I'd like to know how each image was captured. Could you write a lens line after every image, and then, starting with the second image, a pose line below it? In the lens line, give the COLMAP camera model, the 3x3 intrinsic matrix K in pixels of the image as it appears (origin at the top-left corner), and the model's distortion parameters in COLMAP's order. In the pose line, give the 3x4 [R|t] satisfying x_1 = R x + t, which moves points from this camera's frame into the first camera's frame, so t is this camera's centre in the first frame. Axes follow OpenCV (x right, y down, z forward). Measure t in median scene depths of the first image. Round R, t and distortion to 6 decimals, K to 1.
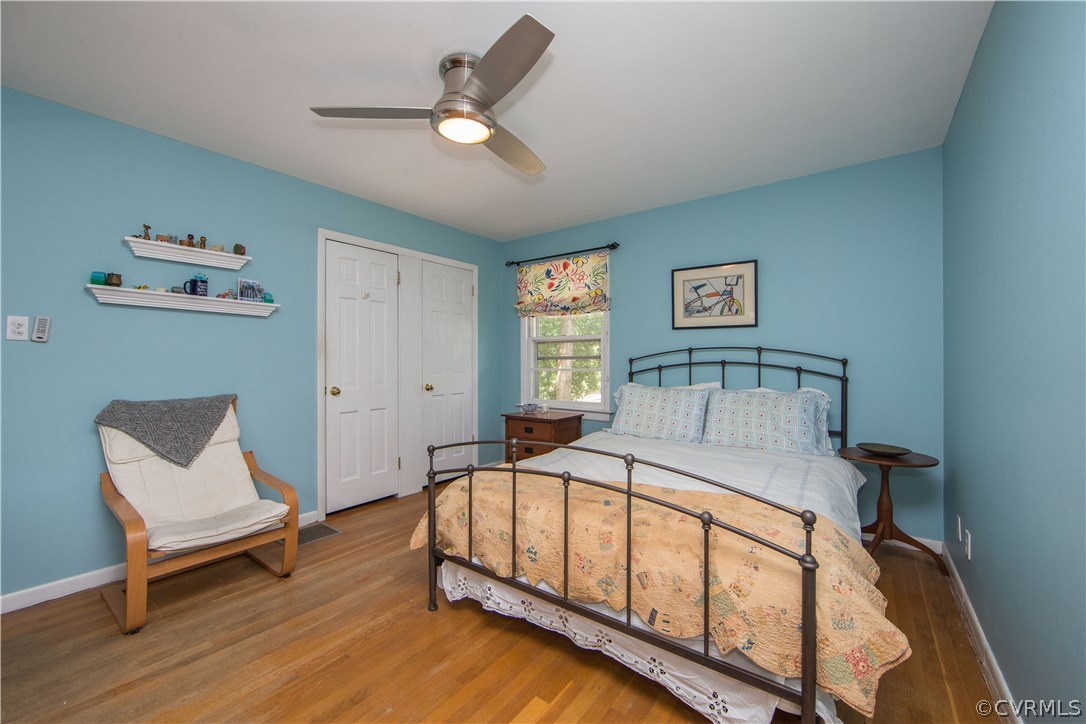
lens RADIAL K [[436.3, 0, 540.5], [0, 436.3, 359.5], [0, 0, 1]] dist [-0.011957, 0.001283]
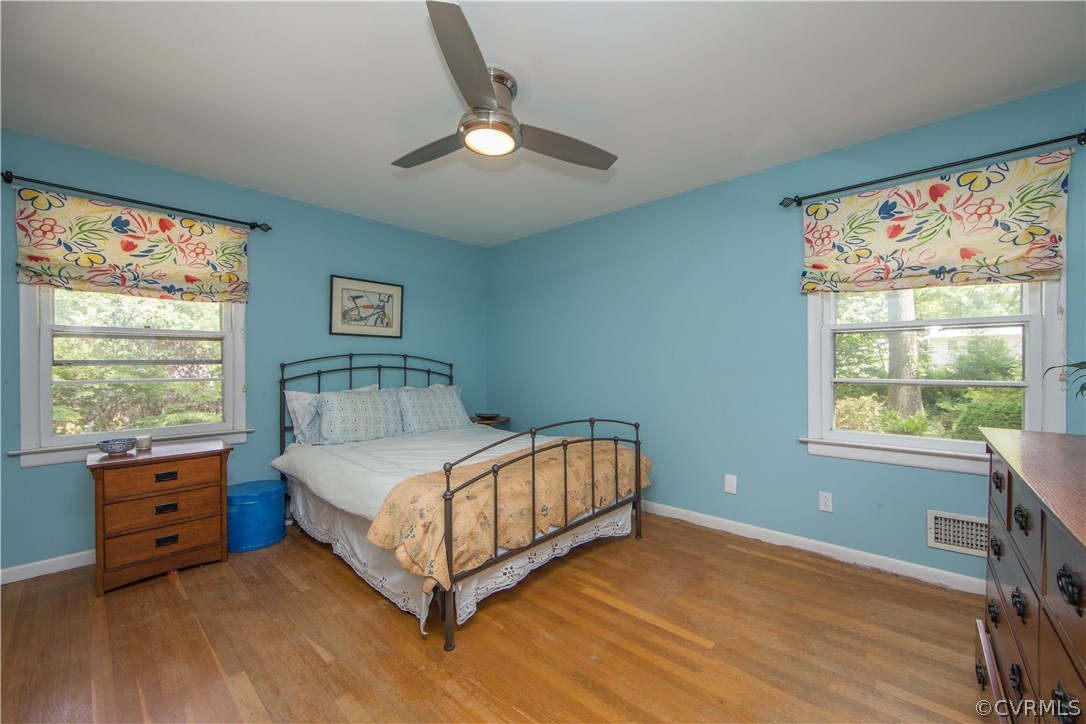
lens RADIAL K [[436.3, 0, 539.9], [0, 436.3, 364.2], [0, 0, 1]] dist [-0.011957, 0.001283]
pose [[0.088614, -0.002168, 0.996064, -0.704178], [0.001467, 0.999997, 0.002046, -0.001879], [-0.996065, 0.001280, 0.088617, 0.470031]]
